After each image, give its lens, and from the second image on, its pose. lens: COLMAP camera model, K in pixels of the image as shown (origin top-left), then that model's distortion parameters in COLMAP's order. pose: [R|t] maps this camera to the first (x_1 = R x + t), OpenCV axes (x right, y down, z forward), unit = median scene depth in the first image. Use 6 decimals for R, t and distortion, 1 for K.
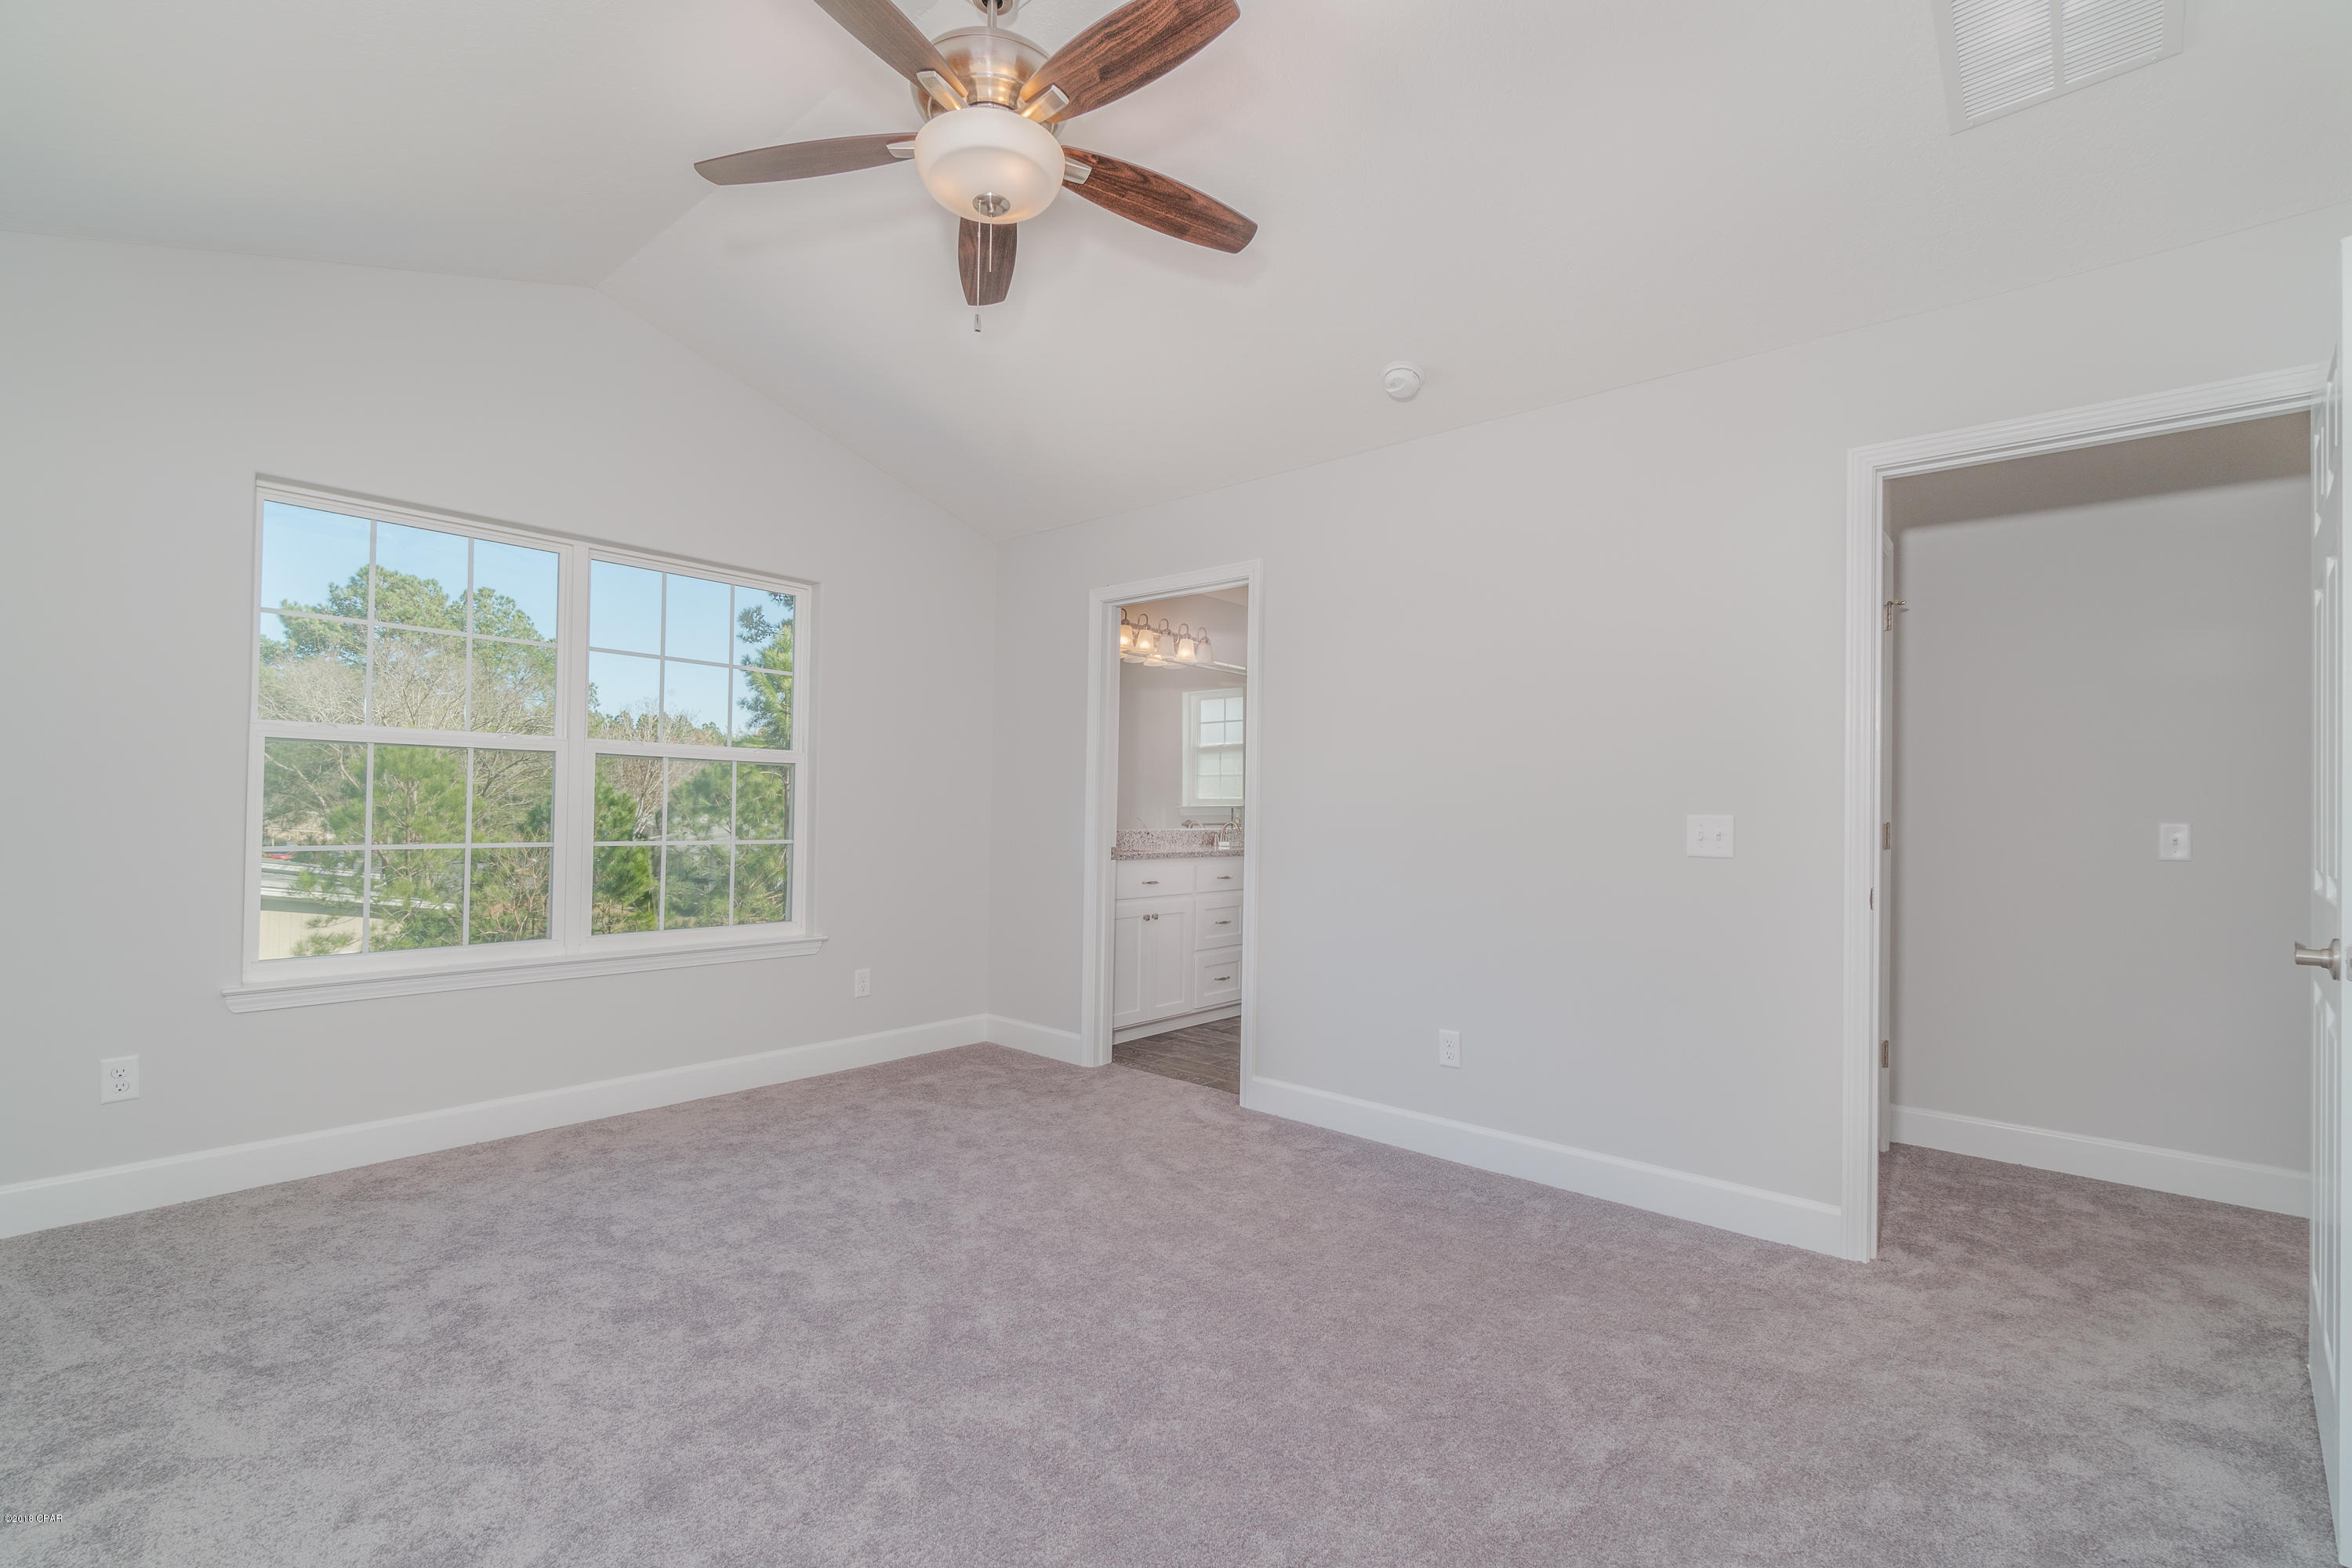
lens RADIAL K [[994.7, 0, 1174.6], [0, 994.7, 806.6], [0, 0, 1]] dist [-0.031321, 0.000092]
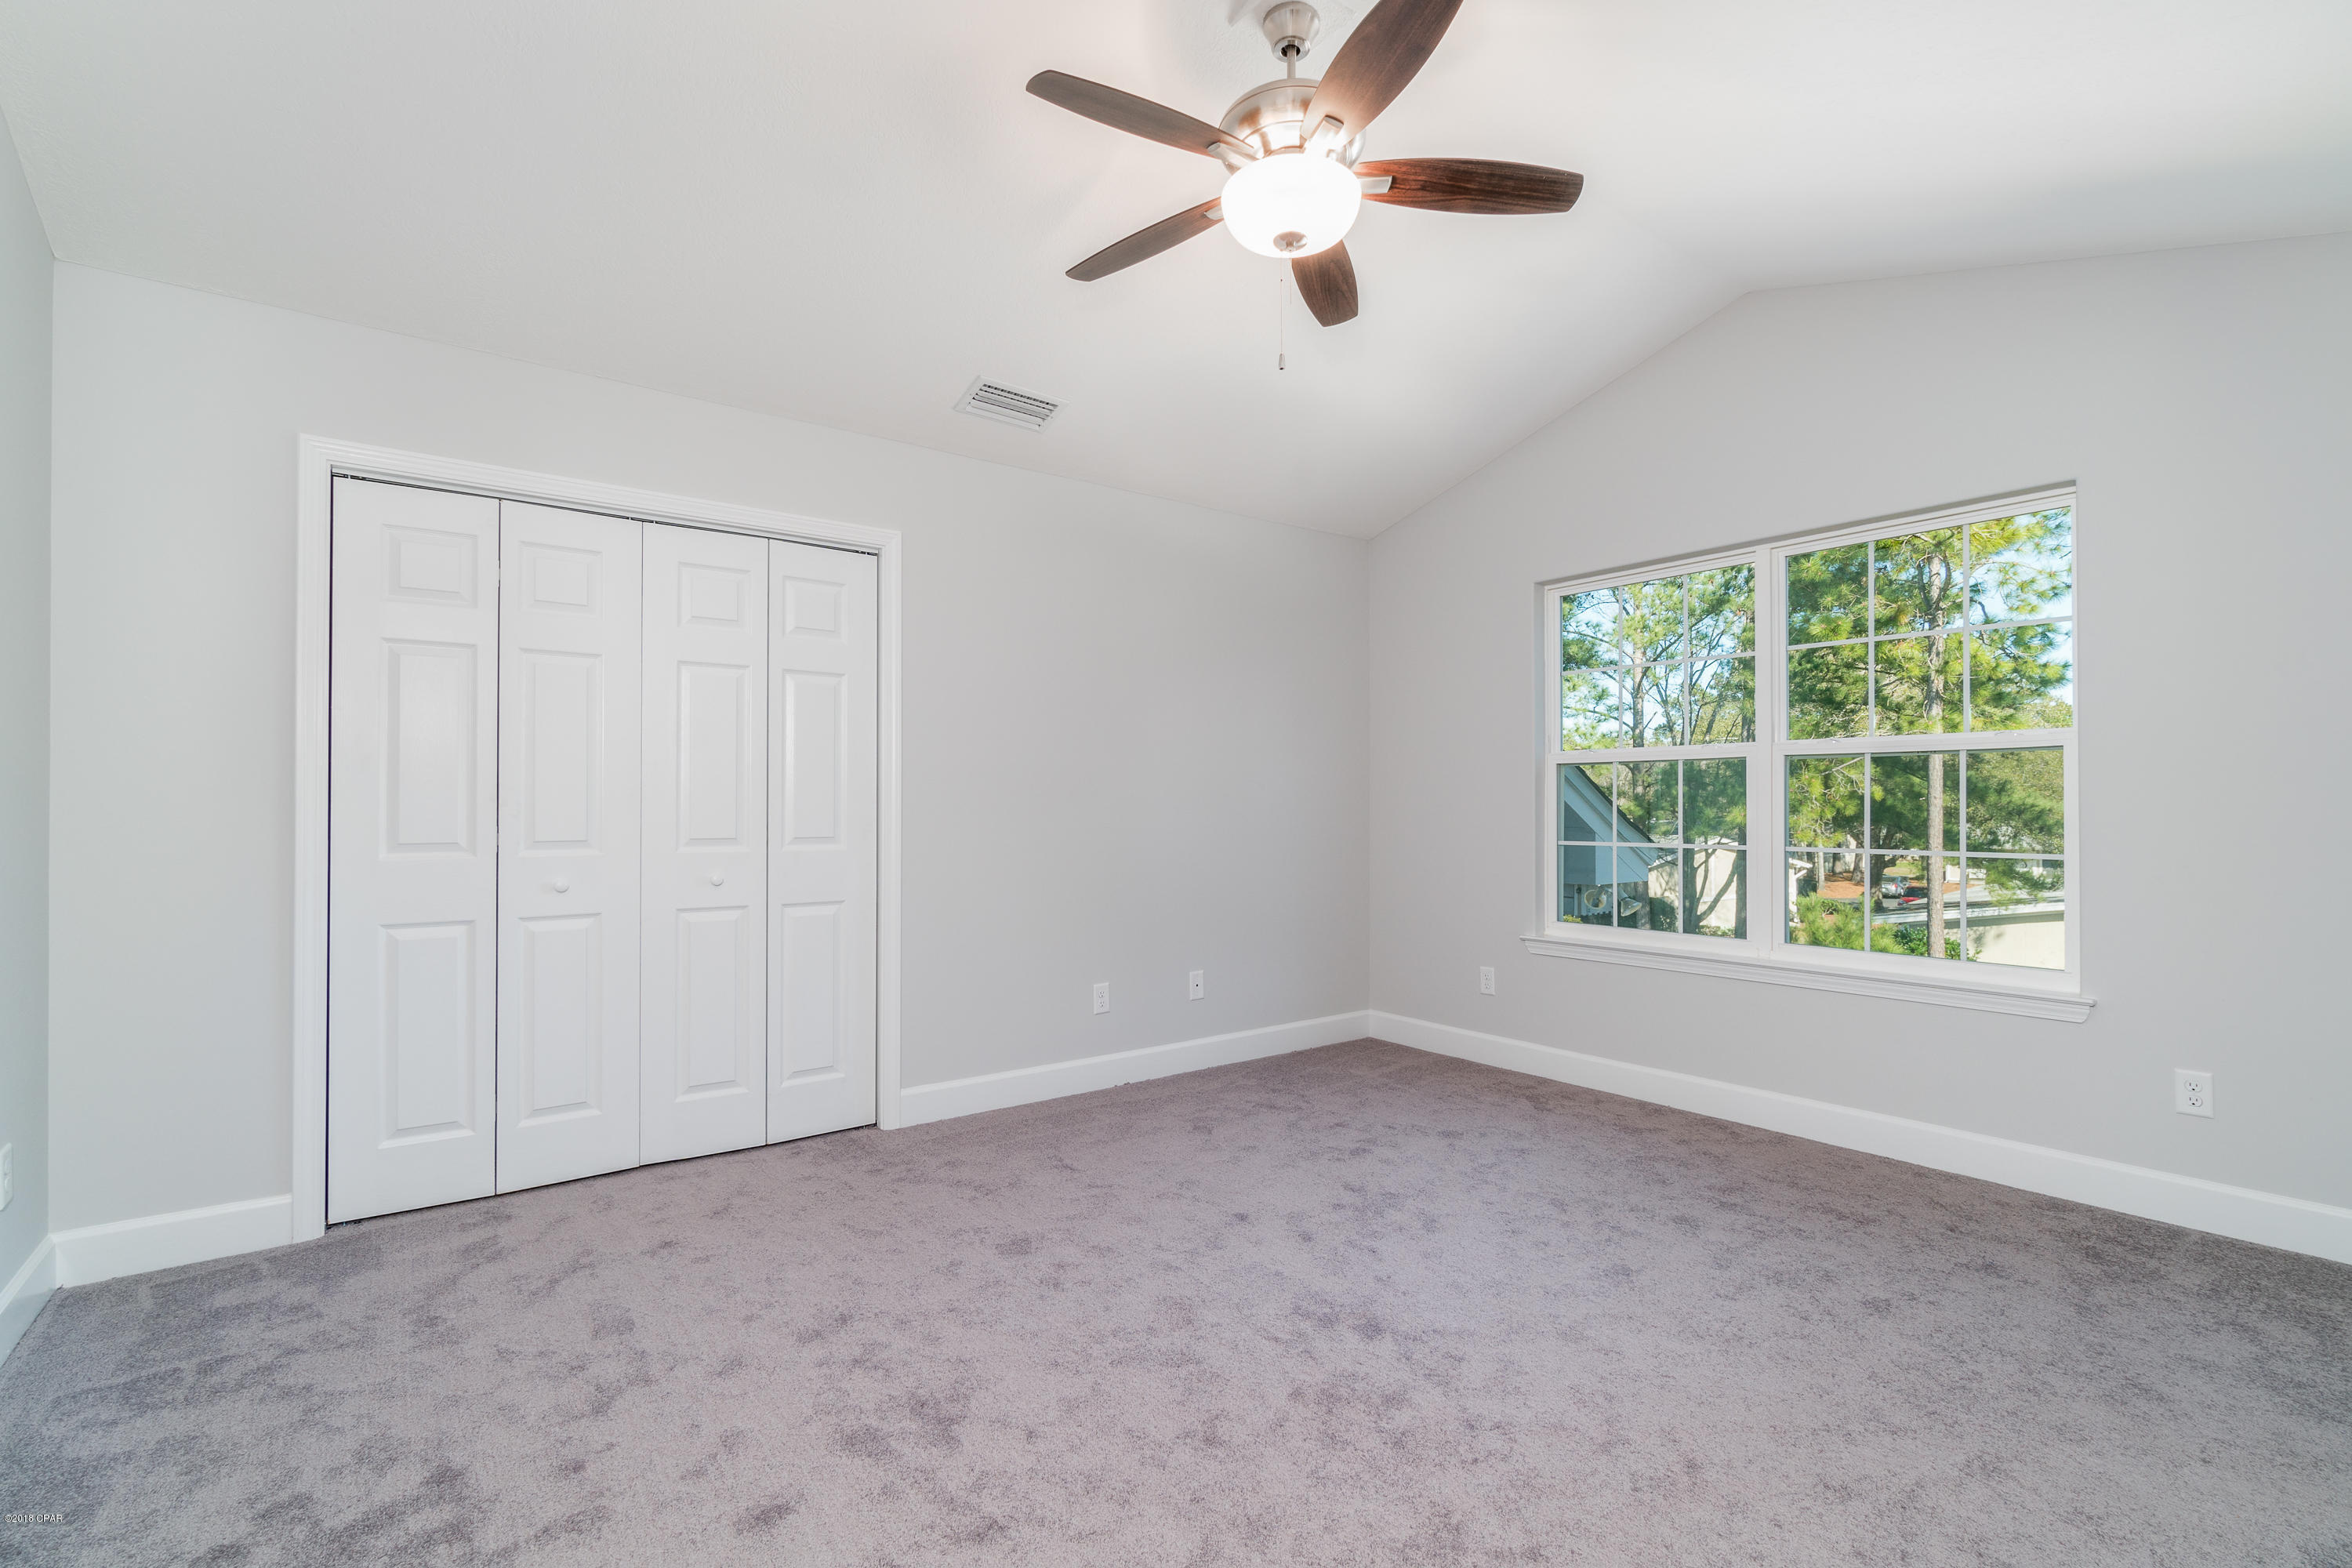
lens RADIAL K [[1049.4, 0, 1201.1], [0, 1049.4, 809.6], [0, 0, 1]] dist [-0.003441, 0.000325]
pose [[-0.205201, -0.015372, -0.978599, 0.501638], [0.002958, 0.999862, -0.016327, 0.013816], [0.978715, -0.006245, -0.205127, 0.599651]]
